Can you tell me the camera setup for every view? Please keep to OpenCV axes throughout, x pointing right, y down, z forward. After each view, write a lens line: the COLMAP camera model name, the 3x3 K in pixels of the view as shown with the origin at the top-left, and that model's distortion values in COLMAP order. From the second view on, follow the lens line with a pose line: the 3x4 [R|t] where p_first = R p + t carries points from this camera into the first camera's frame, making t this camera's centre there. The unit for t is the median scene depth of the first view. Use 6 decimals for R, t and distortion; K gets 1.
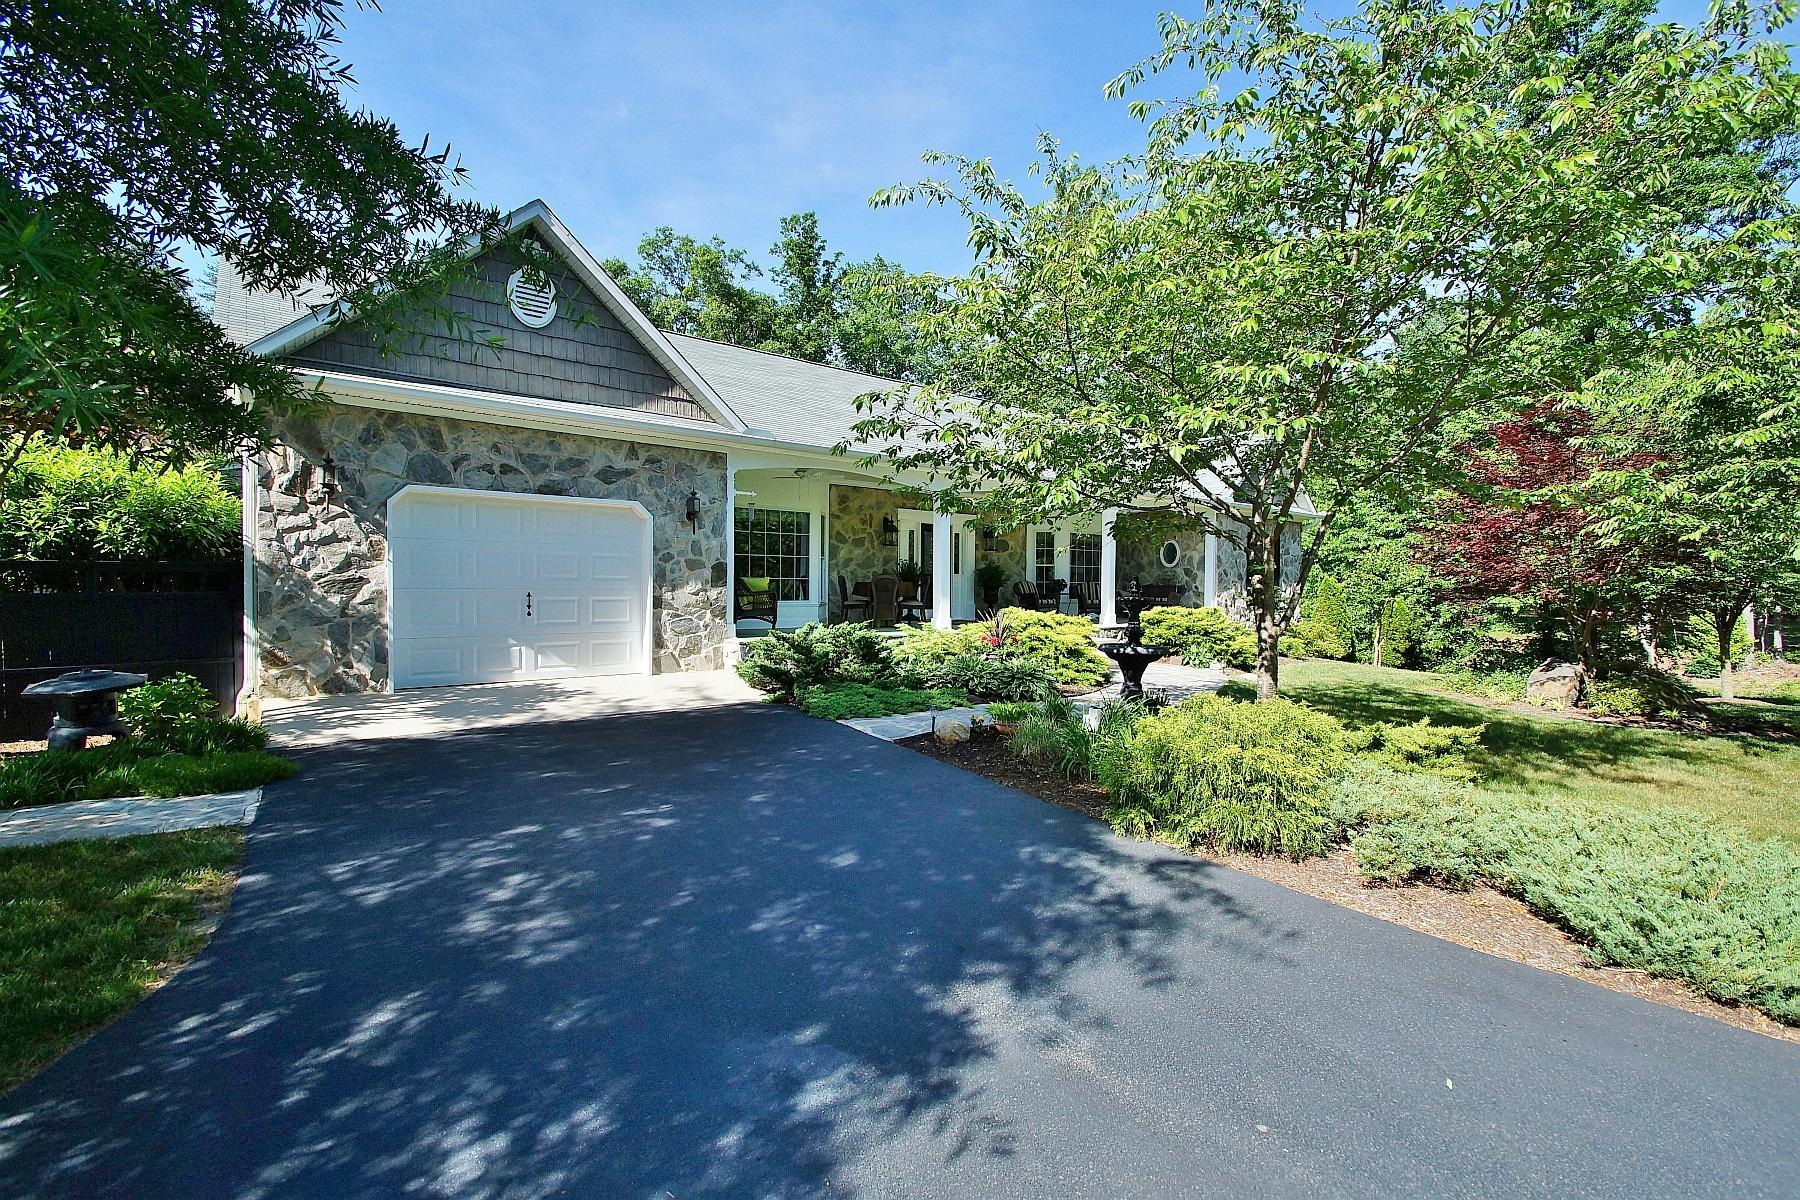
lens RADIAL K [[802.8, 0, 902.1], [0, 802.8, 601.0], [0, 0, 1]] dist [0.001937, -0.000485]
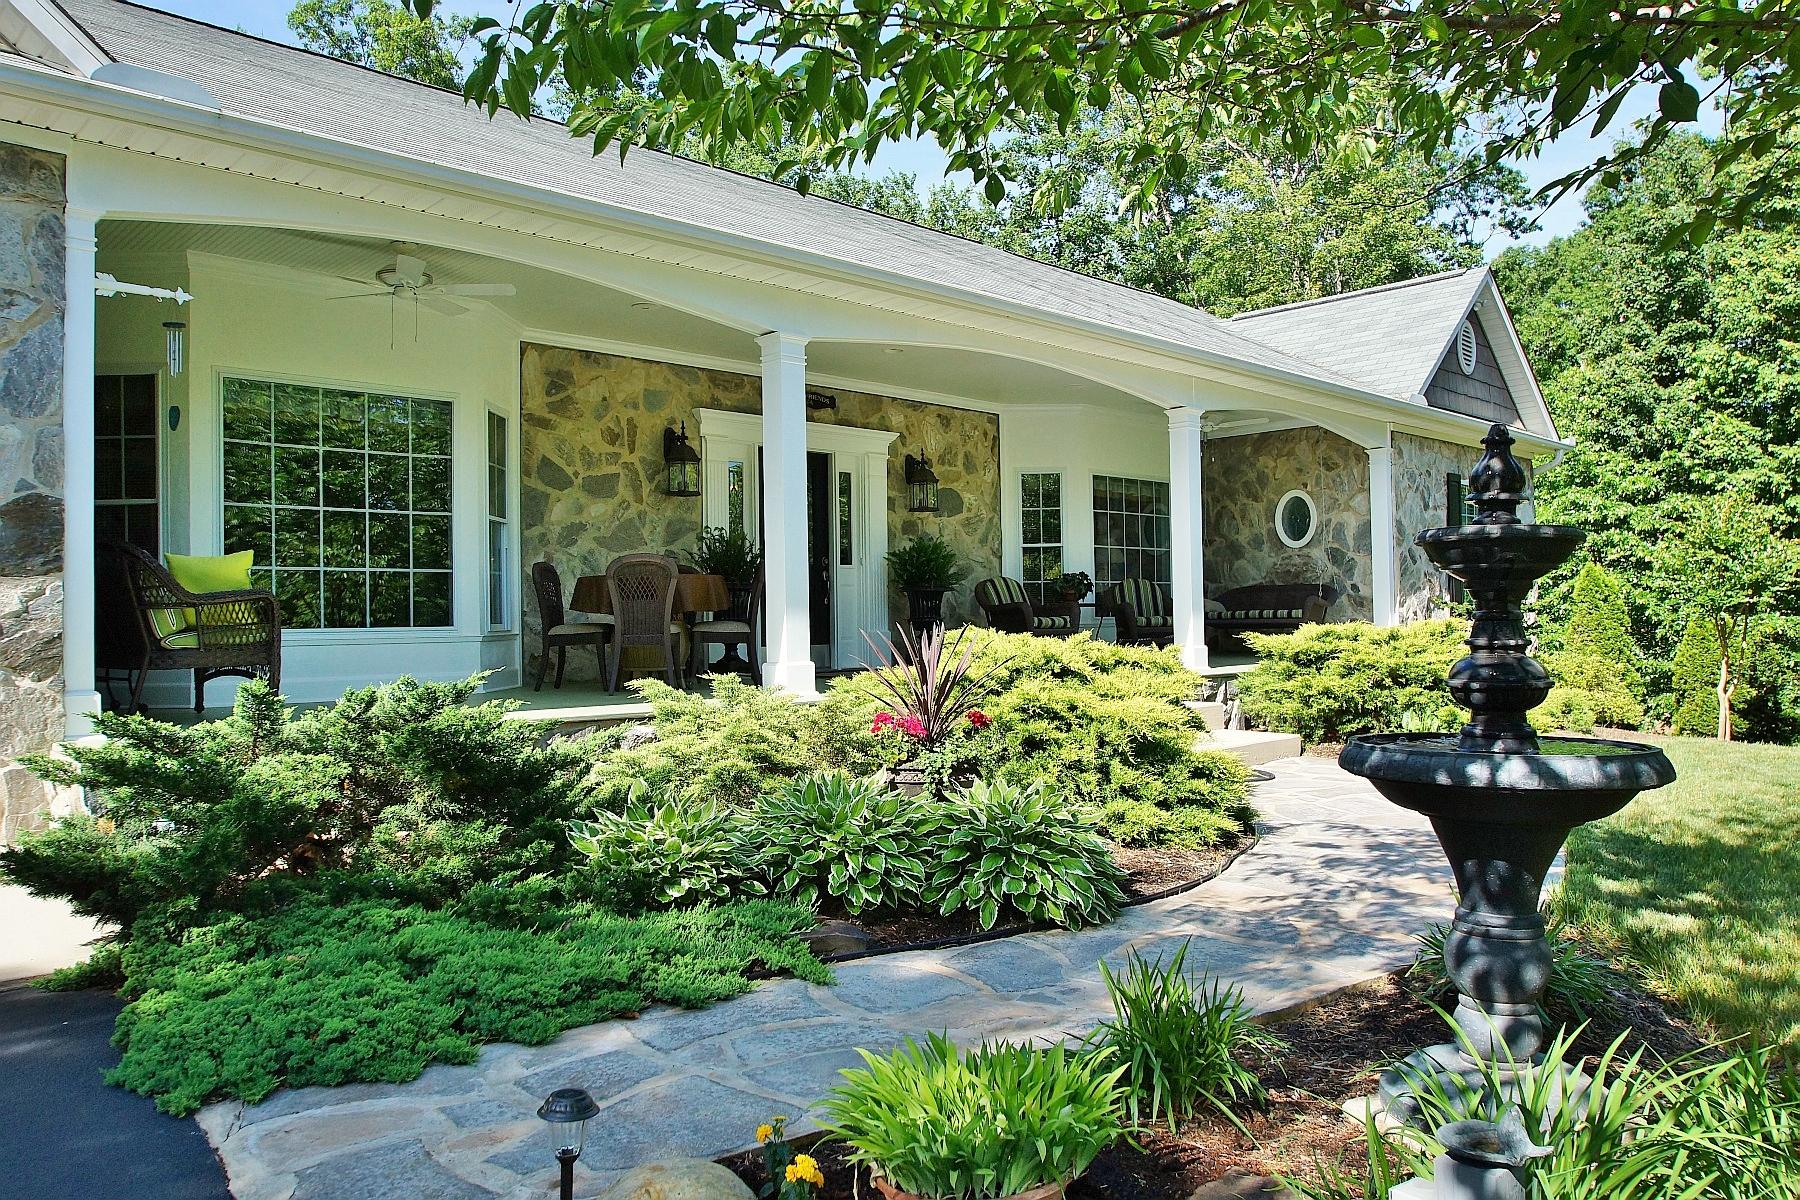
lens RADIAL K [[1247.9, 0, 895.1], [0, 1247.9, 605.3], [0, 0, 1]] dist [-0.040086, -0.002116]
pose [[0.997238, -0.022981, 0.070628, 0.052059], [0.025201, 0.999211, -0.030712, 0.012212], [-0.069867, 0.032407, 0.997030, 0.360491]]
